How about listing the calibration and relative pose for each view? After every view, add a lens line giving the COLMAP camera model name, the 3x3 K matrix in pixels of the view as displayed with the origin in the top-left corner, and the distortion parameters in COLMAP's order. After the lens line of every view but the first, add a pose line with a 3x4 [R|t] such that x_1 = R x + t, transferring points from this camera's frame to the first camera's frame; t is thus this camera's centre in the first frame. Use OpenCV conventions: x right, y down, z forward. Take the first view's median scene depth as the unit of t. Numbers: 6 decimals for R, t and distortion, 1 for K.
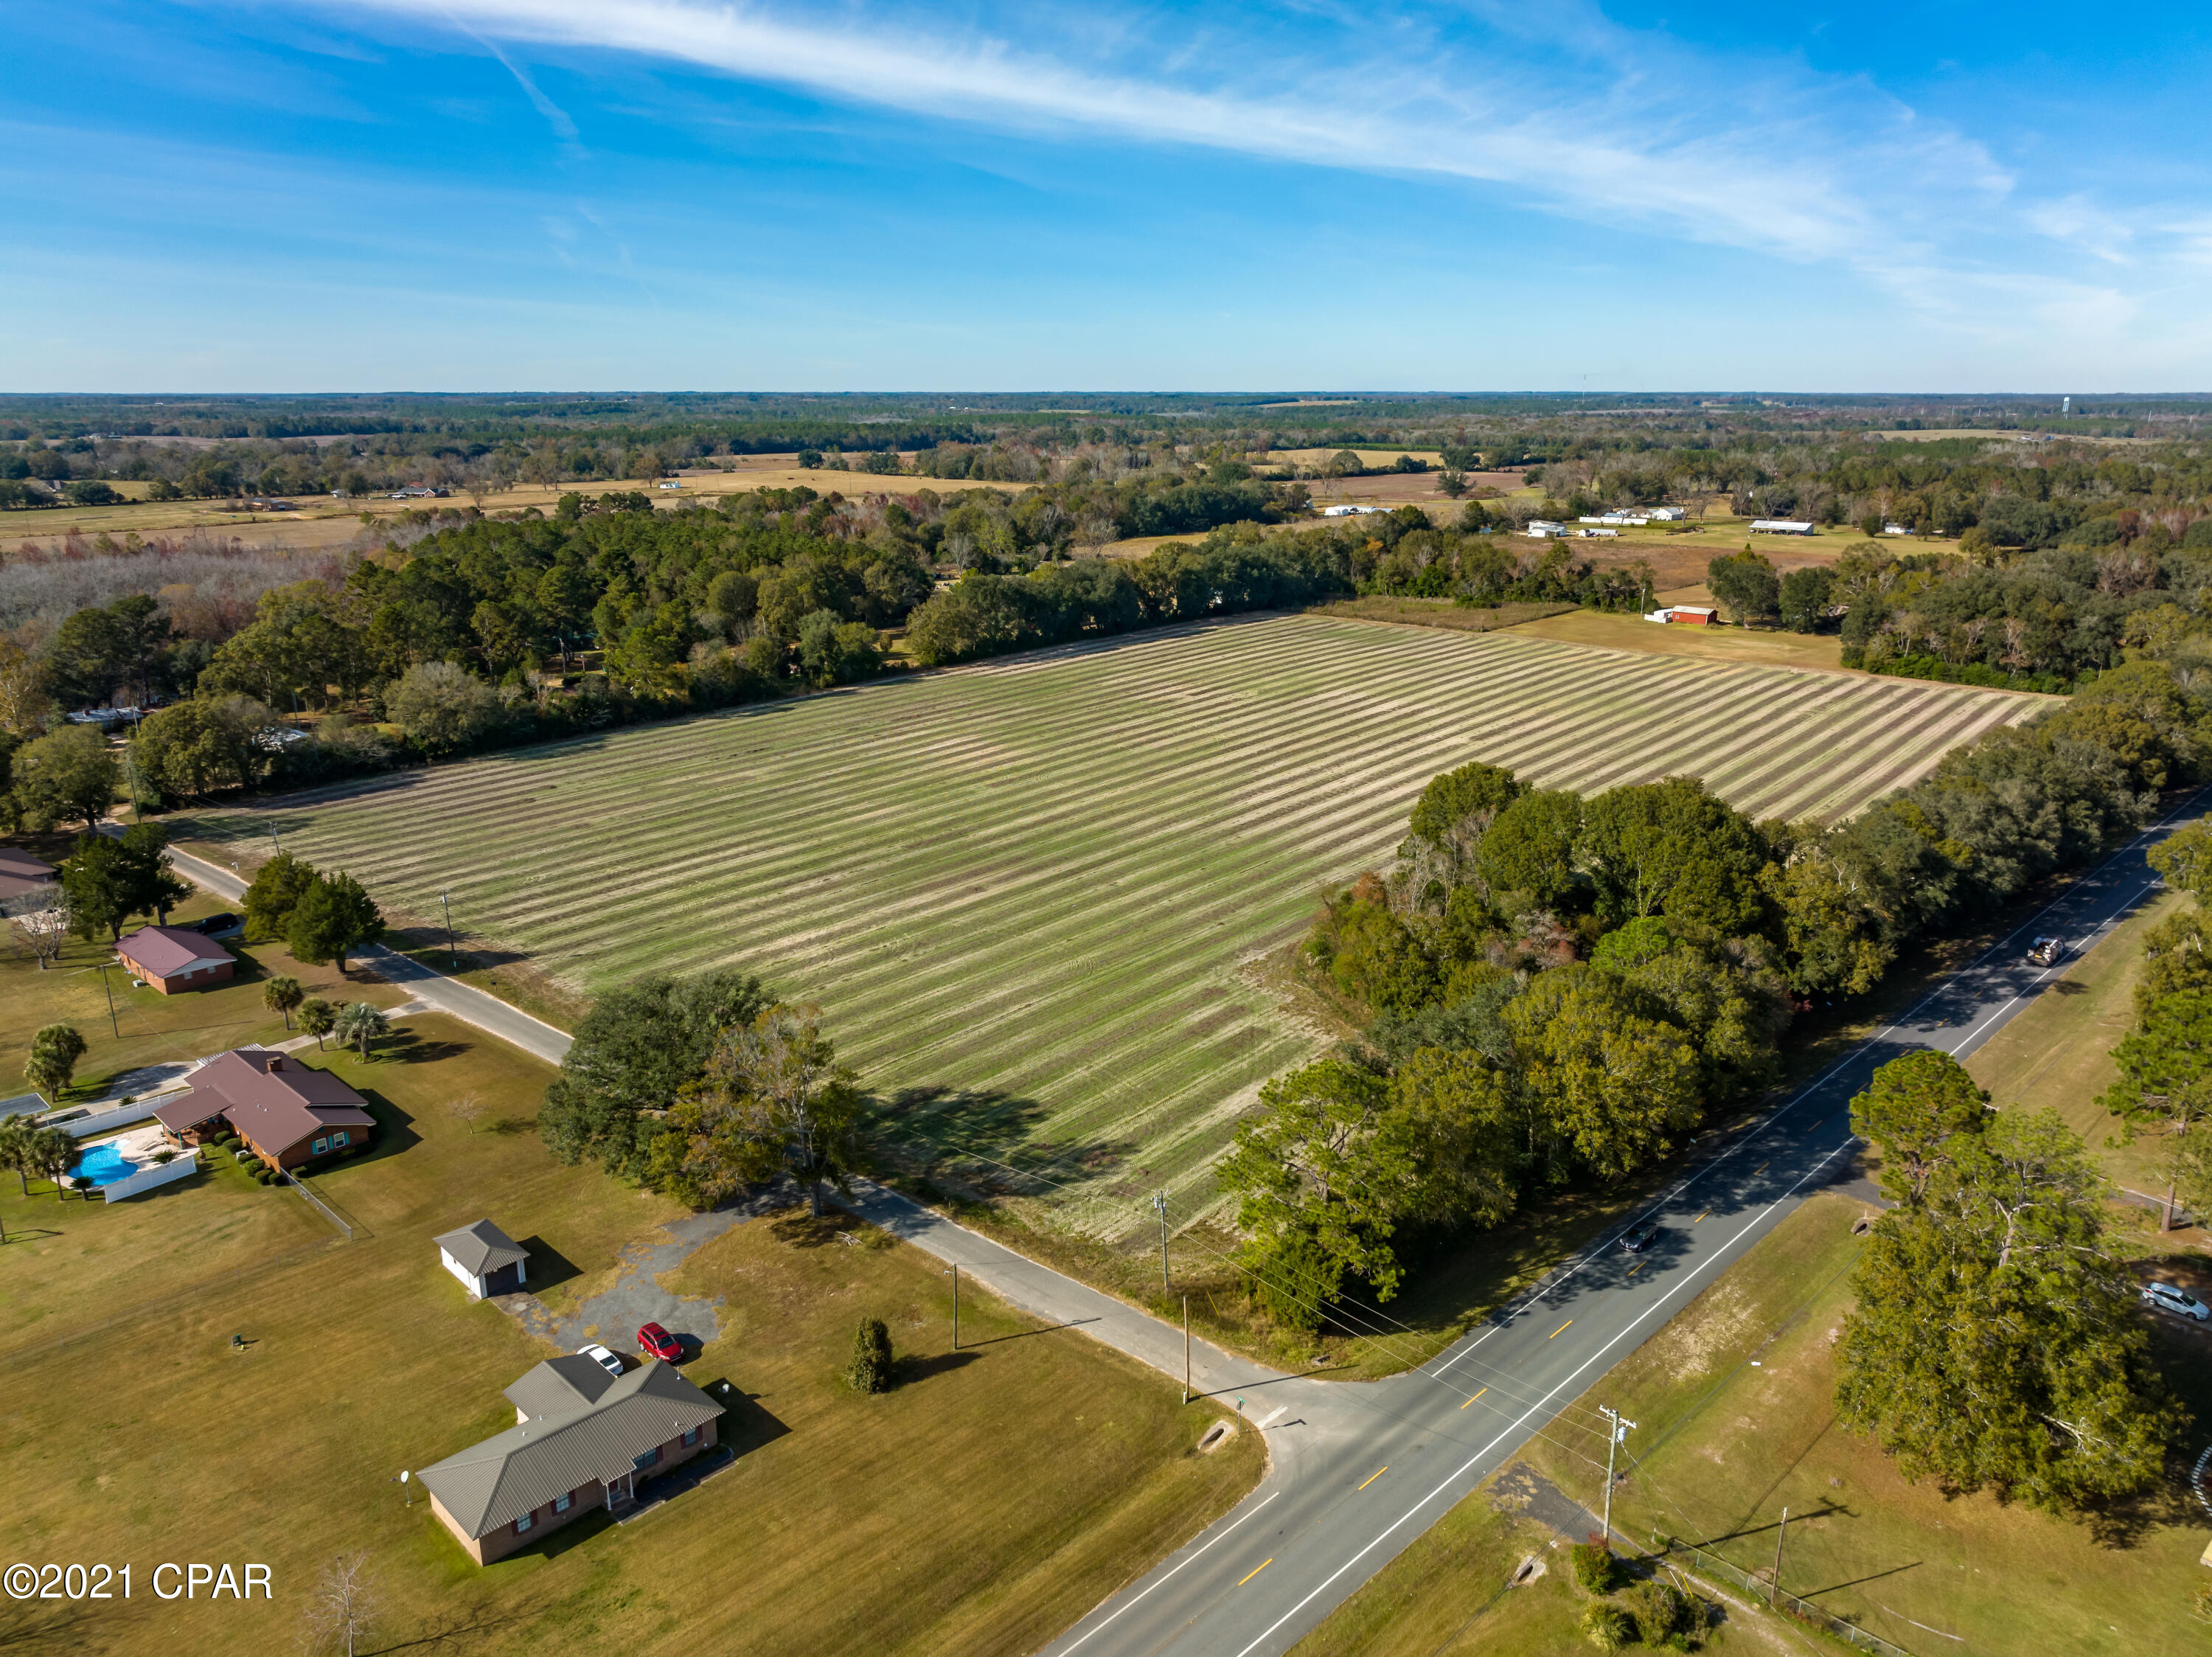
lens RADIAL K [[1559.4, 0, 1111.0], [0, 1559.4, 825.3], [0, 0, 1]] dist [-0.007175, 0.001792]
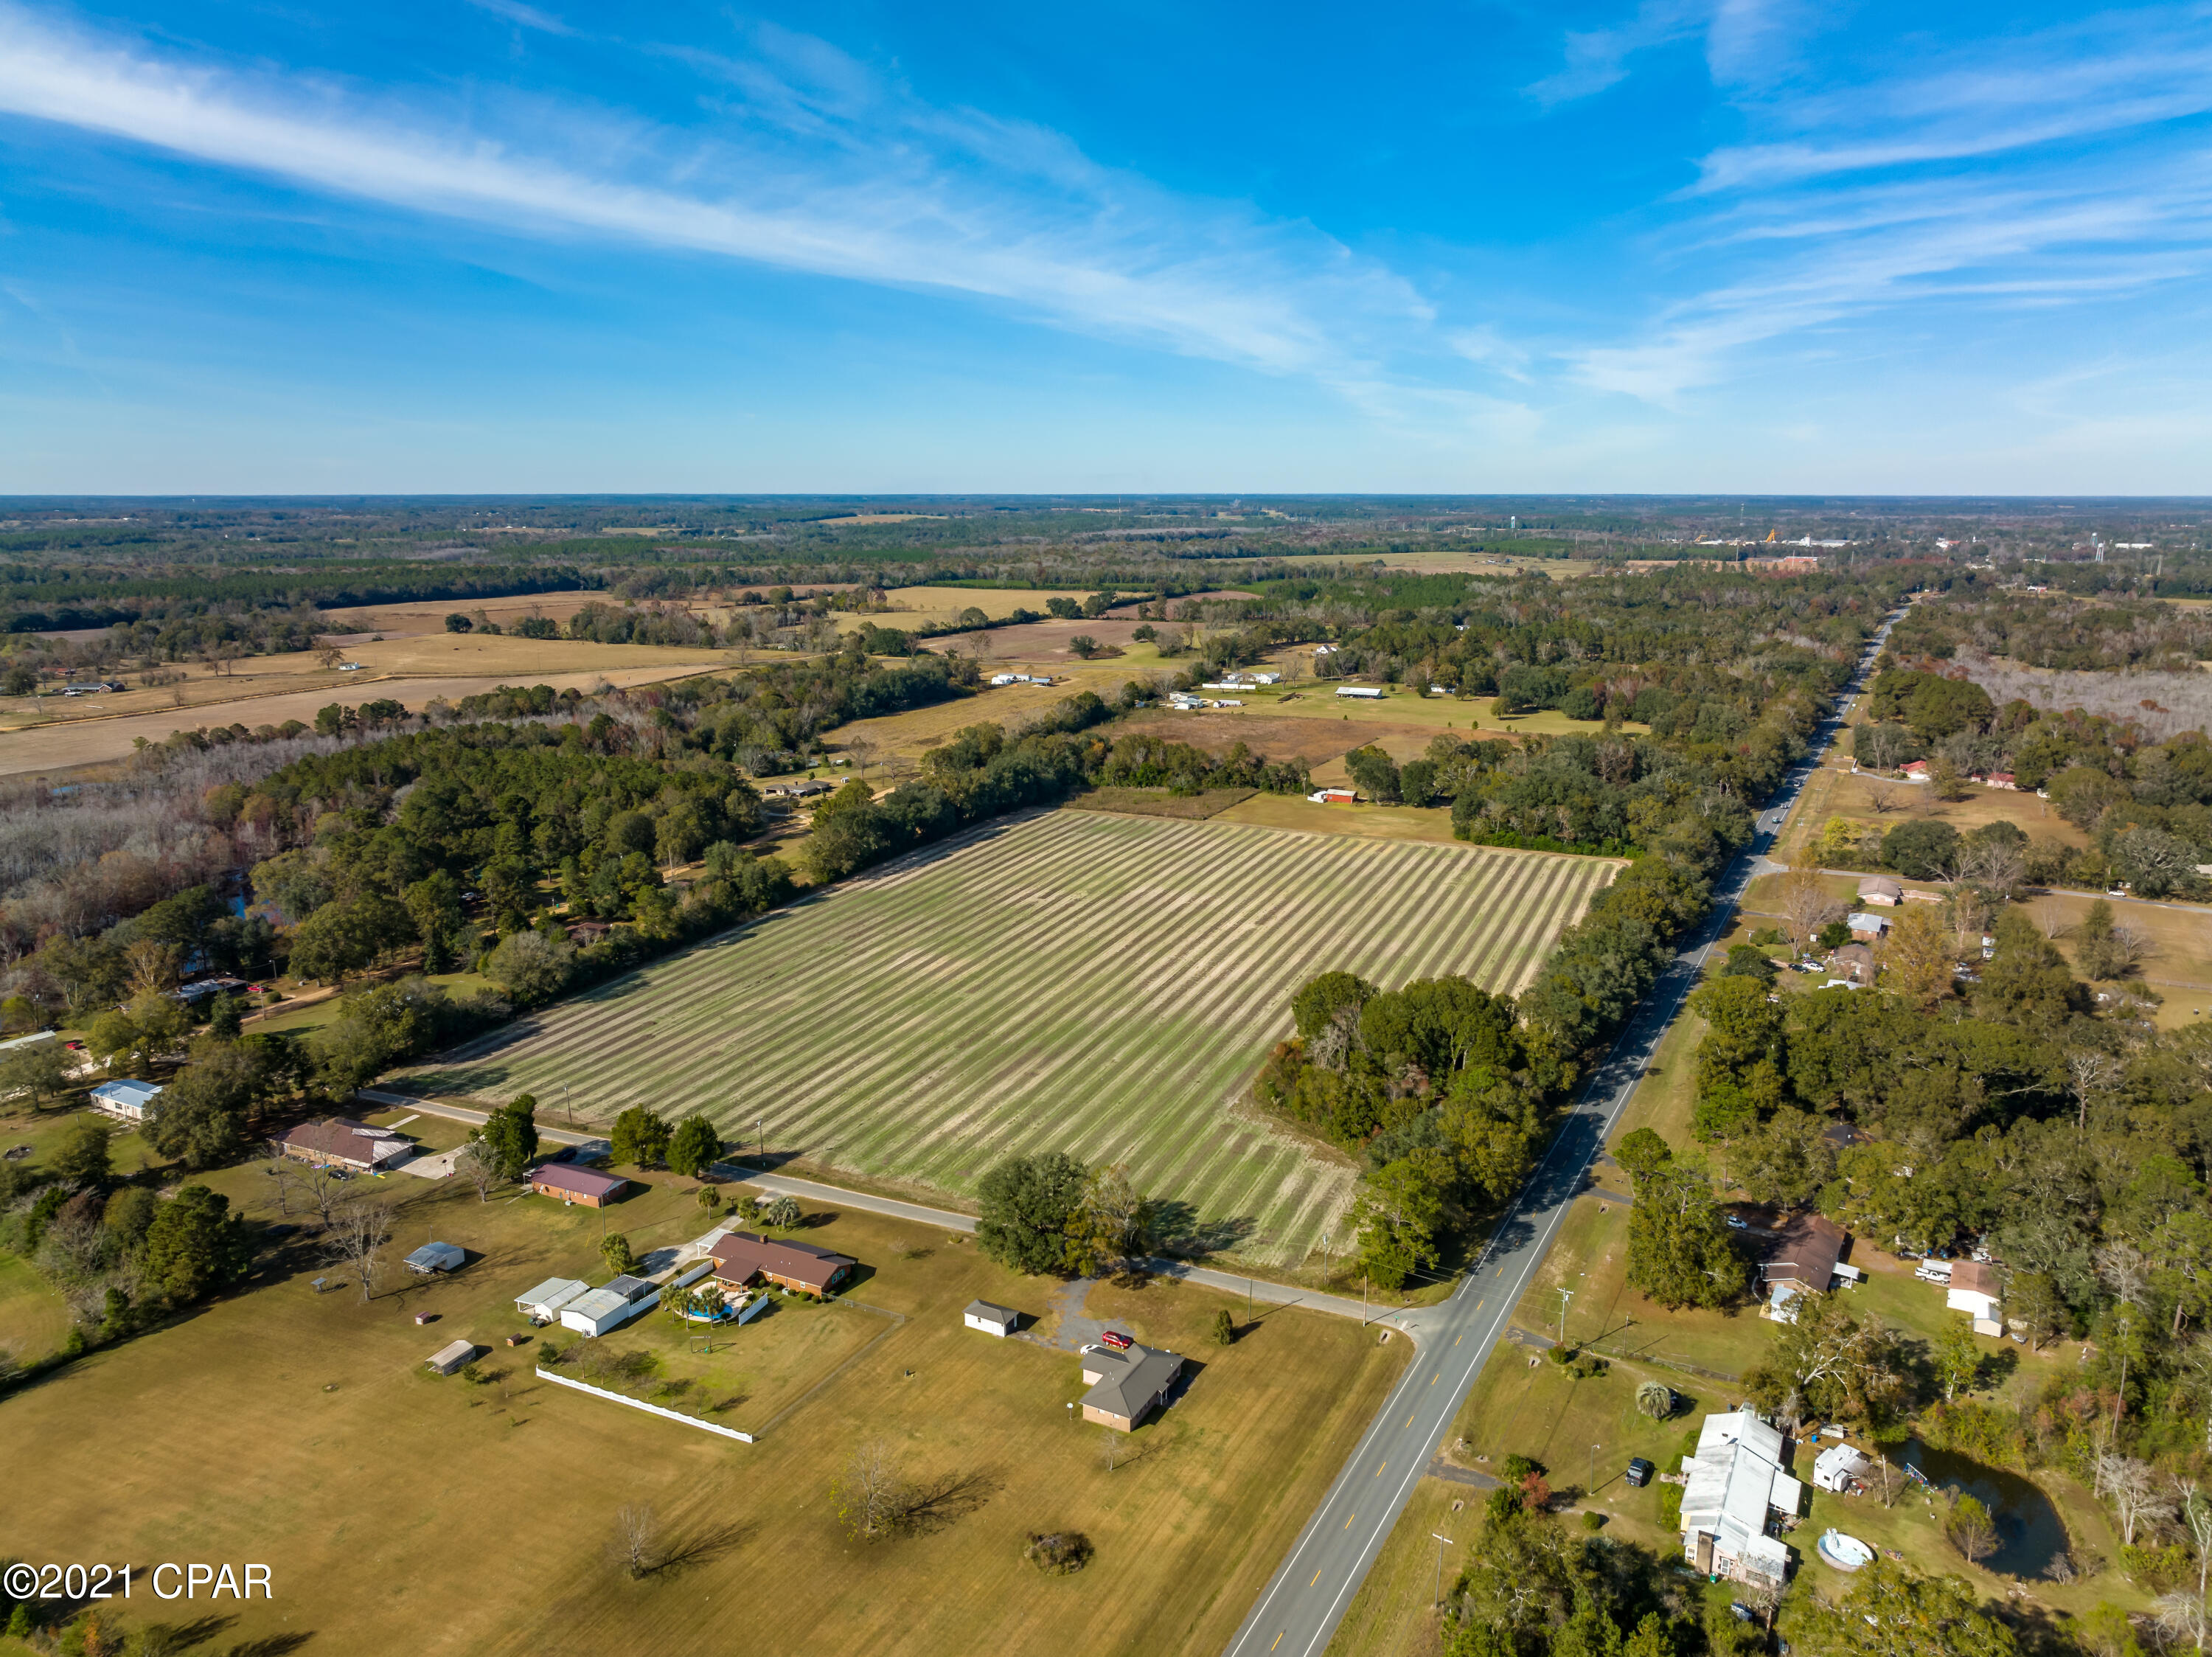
lens RADIAL K [[1528.1, 0, 1106.0], [0, 1528.1, 828.5], [0, 0, 1]] dist [-0.011480, -0.006060]
pose [[0.959492, -0.061882, 0.274856, -0.485410], [0.077134, 0.996004, -0.045024, -0.149324], [-0.270971, 0.064401, 0.960431, -0.581671]]
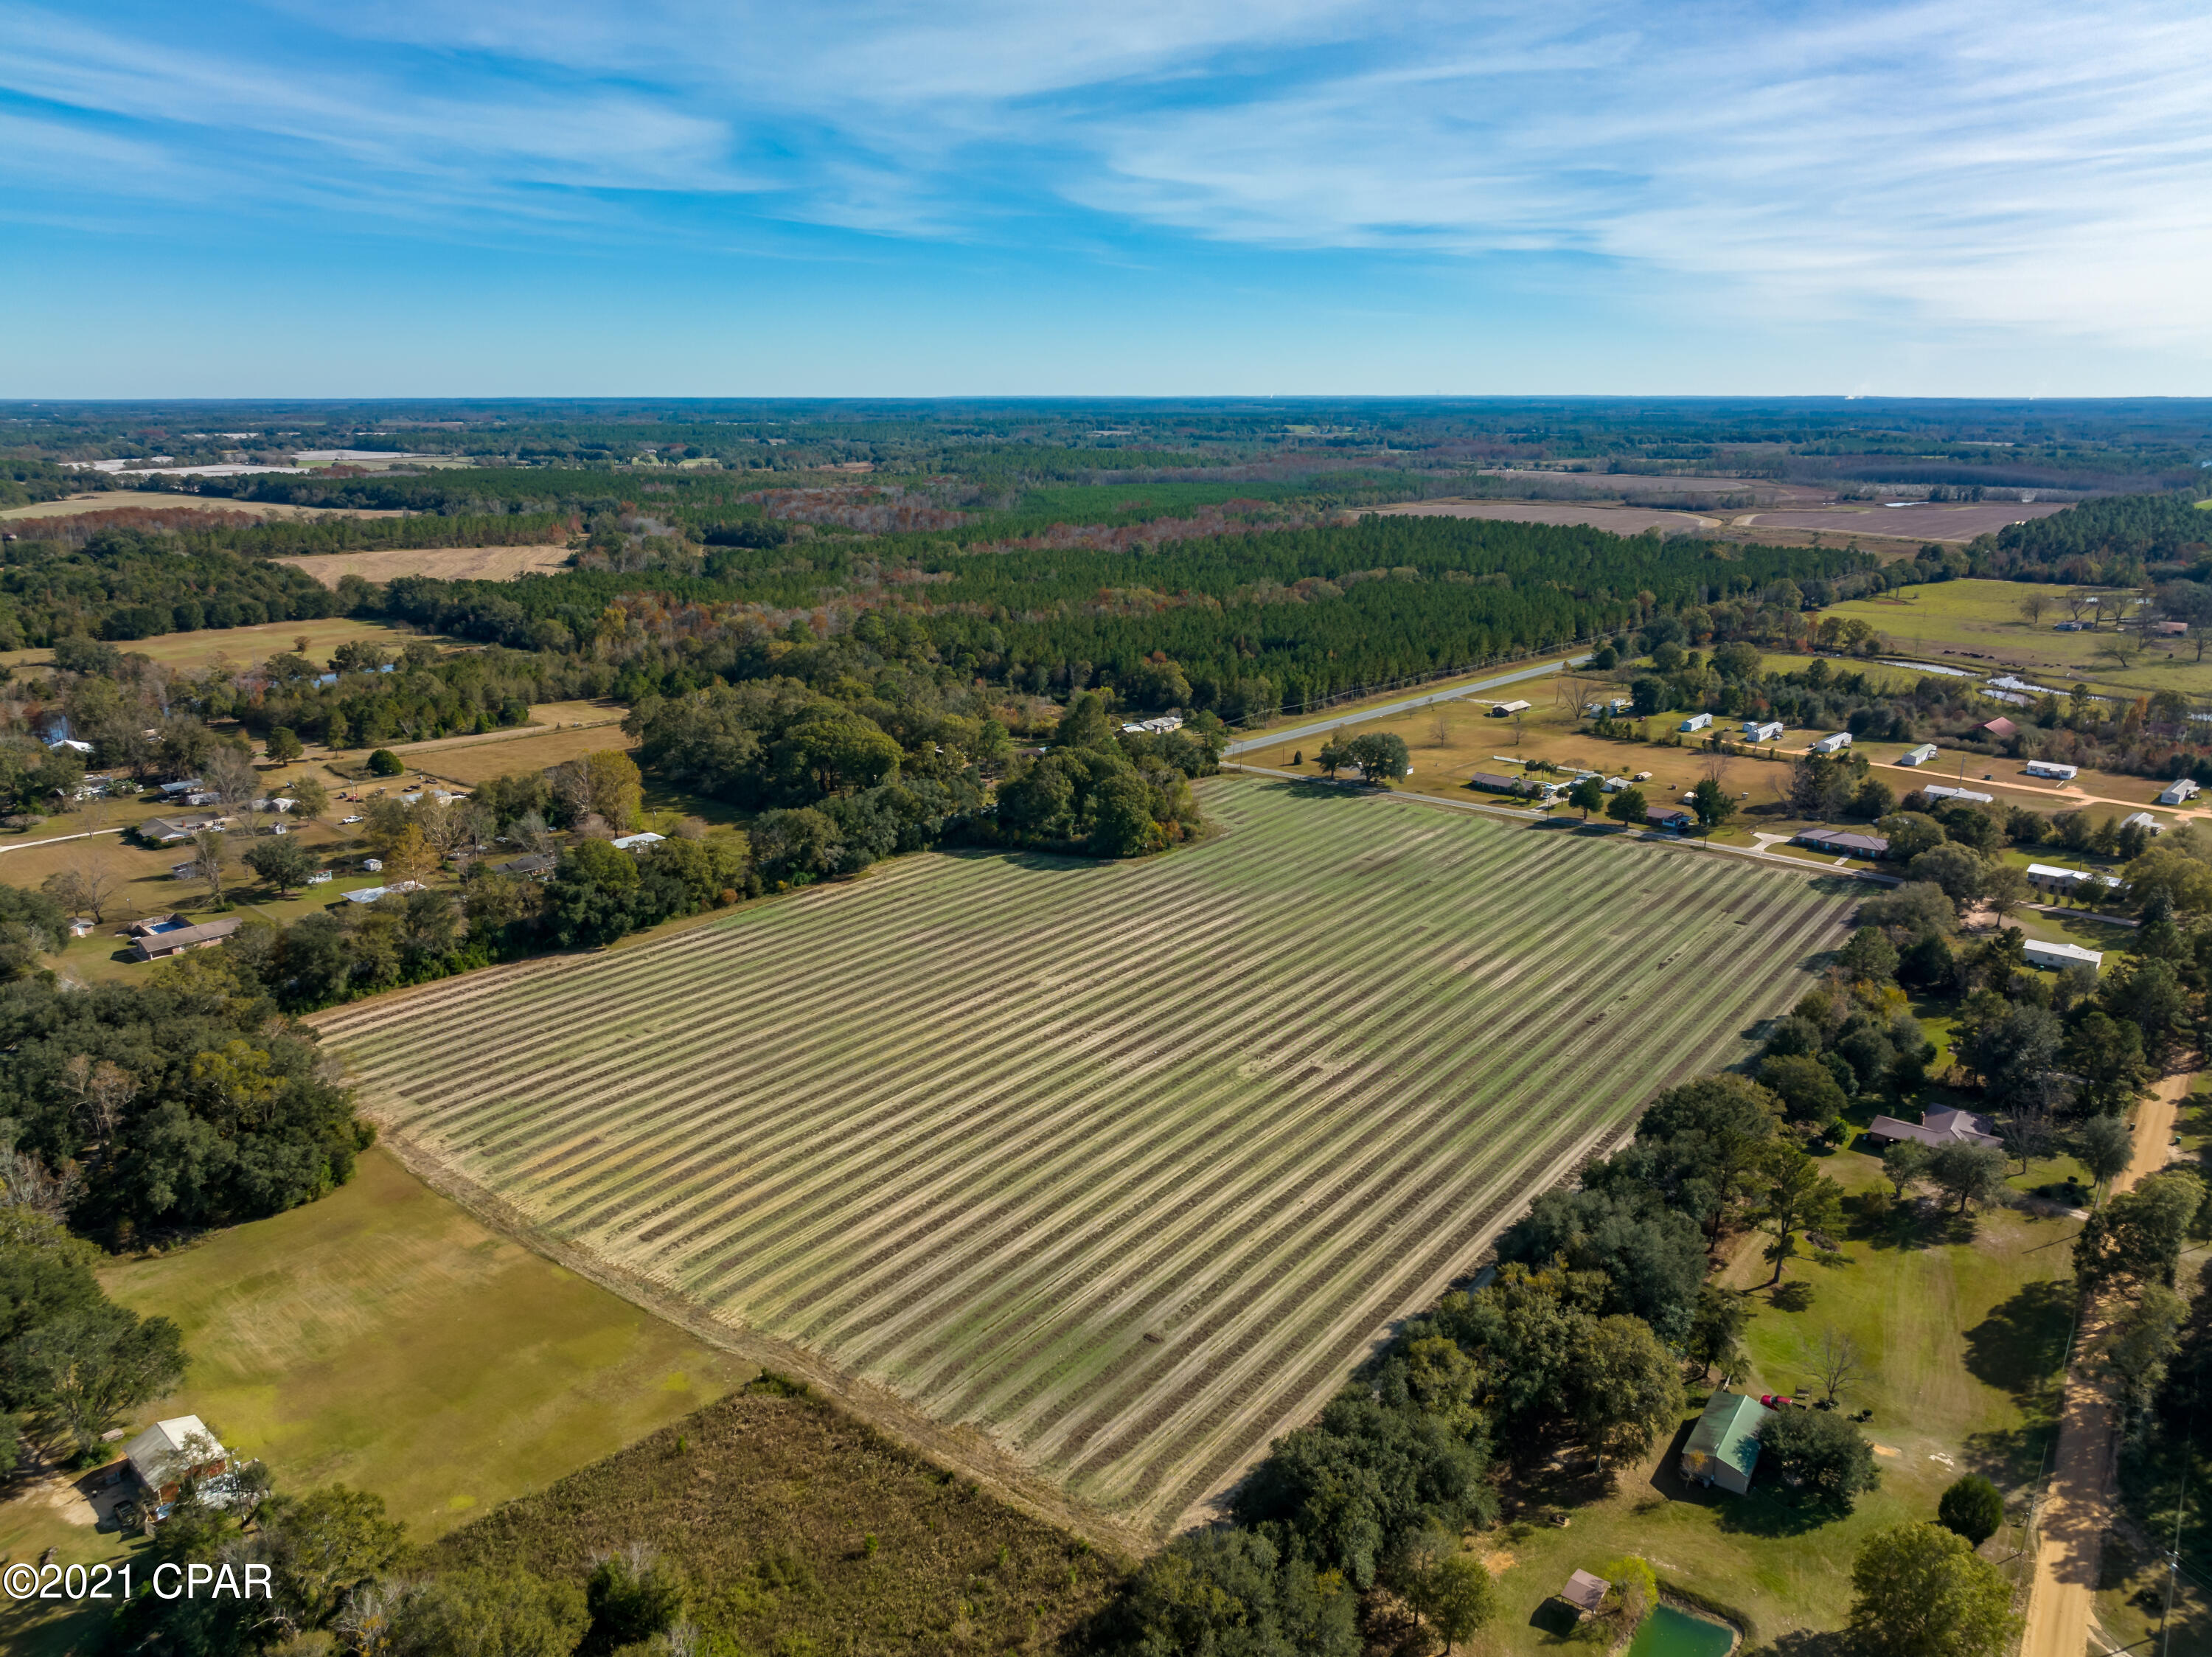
lens RADIAL K [[1552.5, 0, 1106.0], [0, 1552.5, 828.5], [0, 0, 1]] dist [0.002240, 0.005563]
pose [[-0.999477, 0.004549, -0.032017, 0.353932], [-0.012881, 0.852133, 0.523167, -1.169816], [0.029662, 0.523305, -0.851629, 3.050443]]
